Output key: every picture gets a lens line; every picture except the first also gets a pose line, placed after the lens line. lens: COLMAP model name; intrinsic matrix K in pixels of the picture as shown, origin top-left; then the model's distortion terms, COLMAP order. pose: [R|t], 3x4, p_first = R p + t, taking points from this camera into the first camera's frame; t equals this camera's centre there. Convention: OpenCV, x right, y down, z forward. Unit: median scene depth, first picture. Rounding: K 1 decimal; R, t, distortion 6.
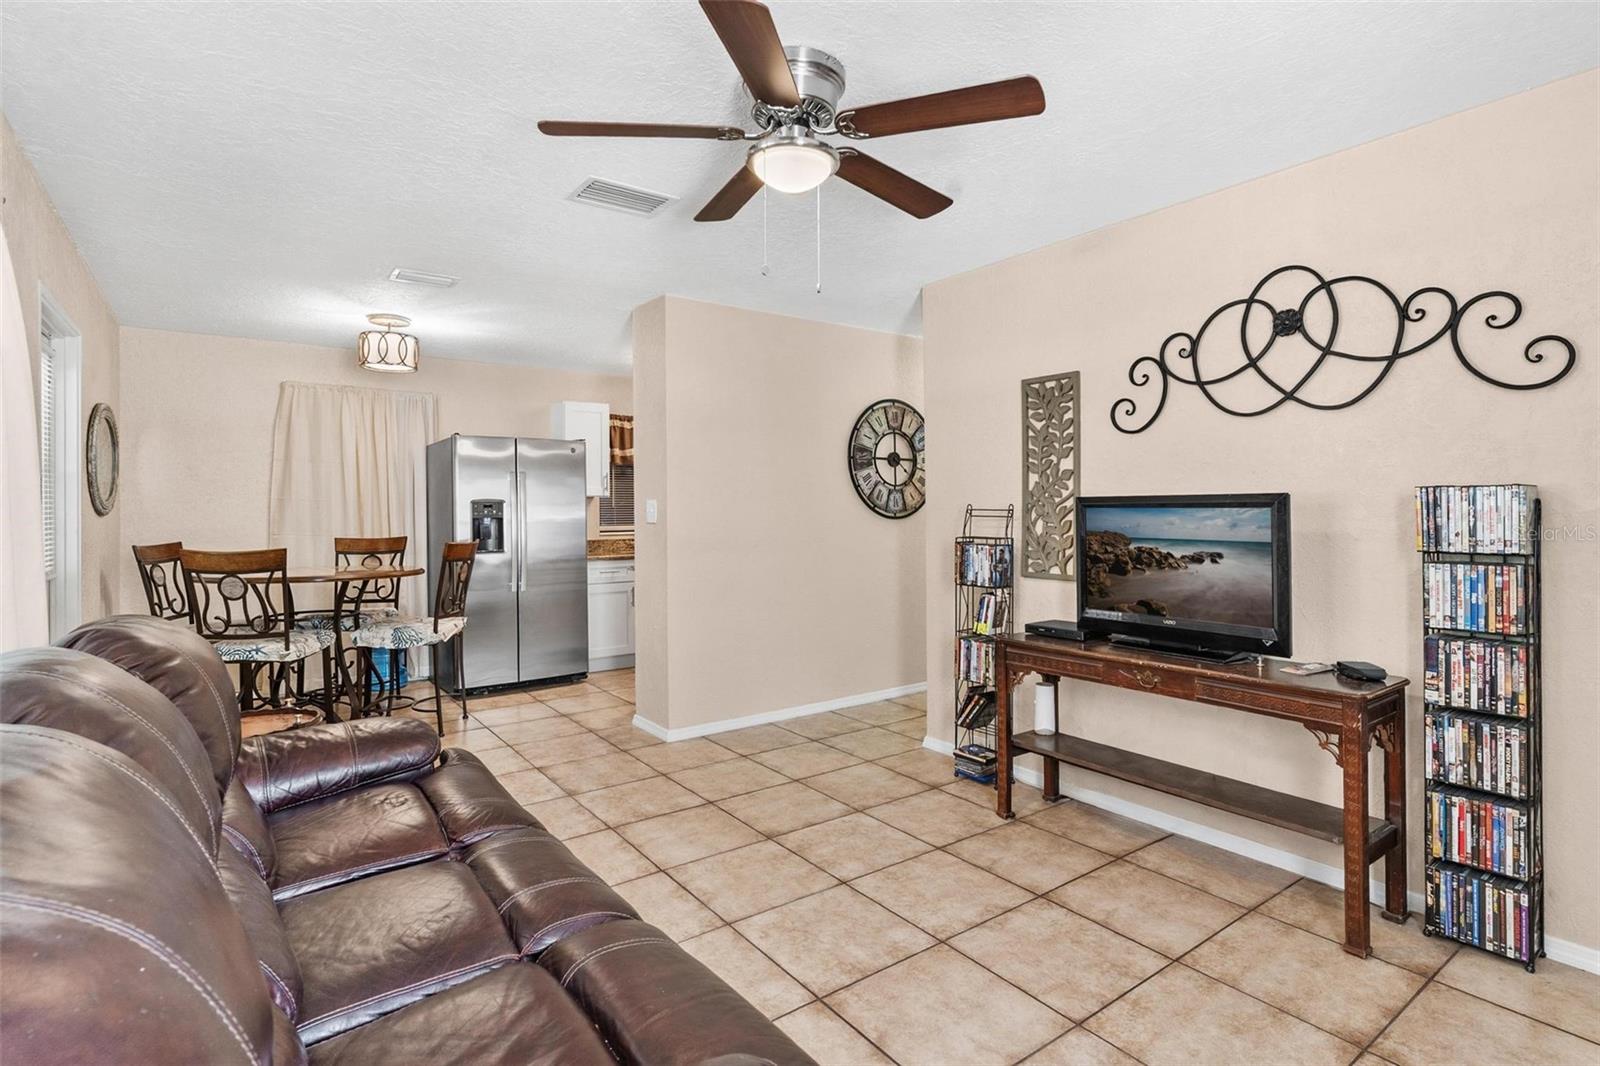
lens RADIAL K [[783.8, 0, 799.6], [0, 783.8, 498.8], [0, 0, 1]] dist [0.000058, 0.000215]
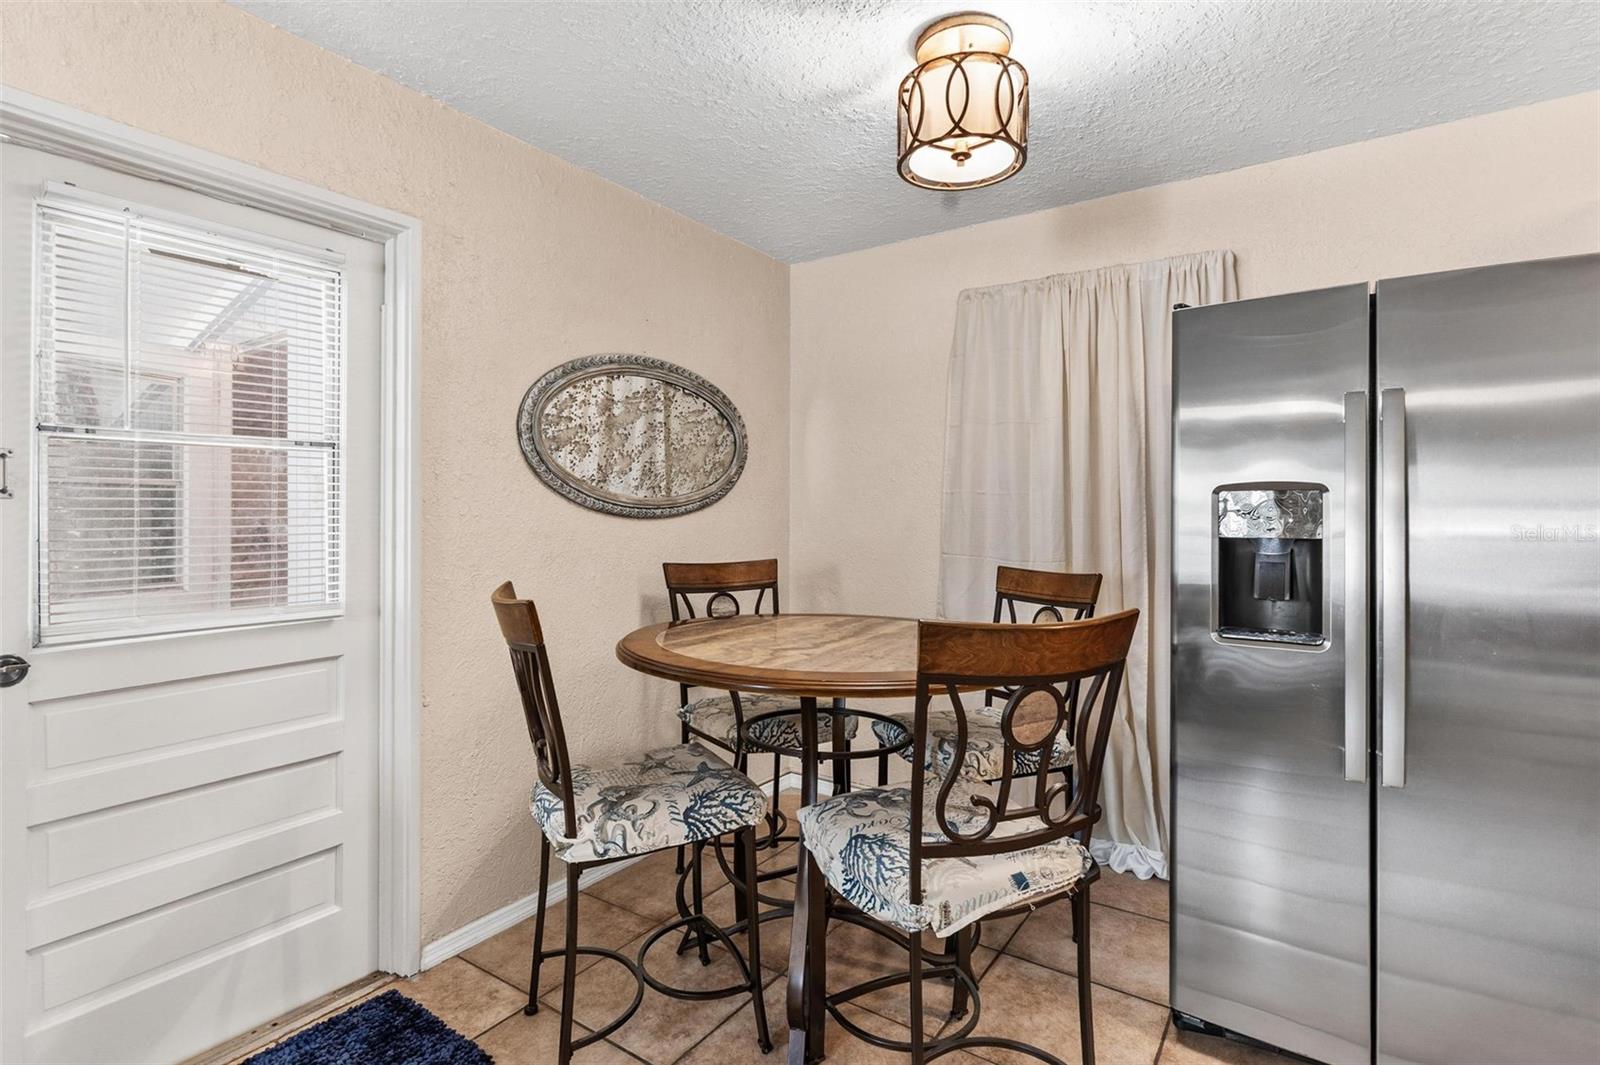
lens RADIAL K [[779.8, 0, 798.0], [0, 779.8, 518.0], [0, 0, 1]] dist [-0.001843, -0.000165]
pose [[0.337119, 0.017241, -0.941304, -0.297508], [0.003468, 0.999803, 0.019554, 0.014593], [0.941455, -0.009857, 0.336993, 1.376081]]
